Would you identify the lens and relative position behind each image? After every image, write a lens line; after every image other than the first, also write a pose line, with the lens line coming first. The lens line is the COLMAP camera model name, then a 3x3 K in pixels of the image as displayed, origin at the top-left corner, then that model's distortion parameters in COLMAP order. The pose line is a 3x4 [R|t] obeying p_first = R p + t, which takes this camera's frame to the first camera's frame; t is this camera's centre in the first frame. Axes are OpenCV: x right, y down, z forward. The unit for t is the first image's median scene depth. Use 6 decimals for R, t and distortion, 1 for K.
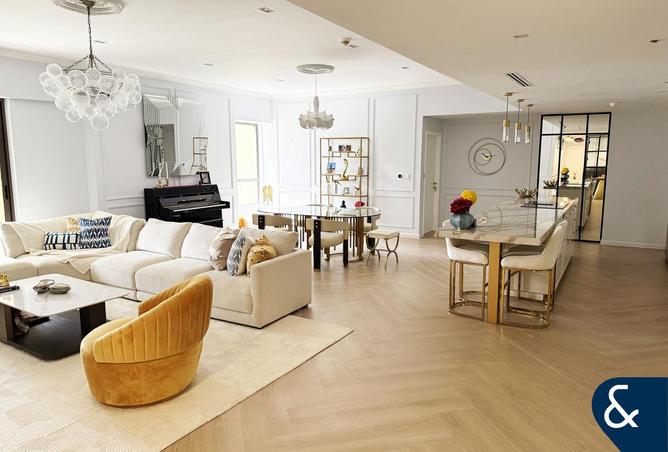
lens RADIAL K [[474.6, 0, 335.0], [0, 474.6, 225.1], [0, 0, 1]] dist [-0.000927, -0.000099]
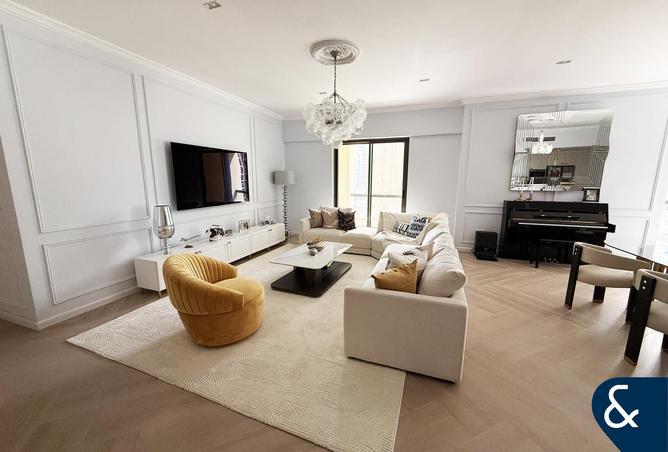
lens RADIAL K [[262.9, 0, 333.2], [0, 262.9, 224.3], [0, 0, 1]] dist [-0.003400, -0.000159]
pose [[0.163096, 0.163364, -0.972991, 0.155676], [-0.141815, 0.979837, 0.140741, -0.050832], [0.976365, 0.115030, 0.182975, 0.487344]]
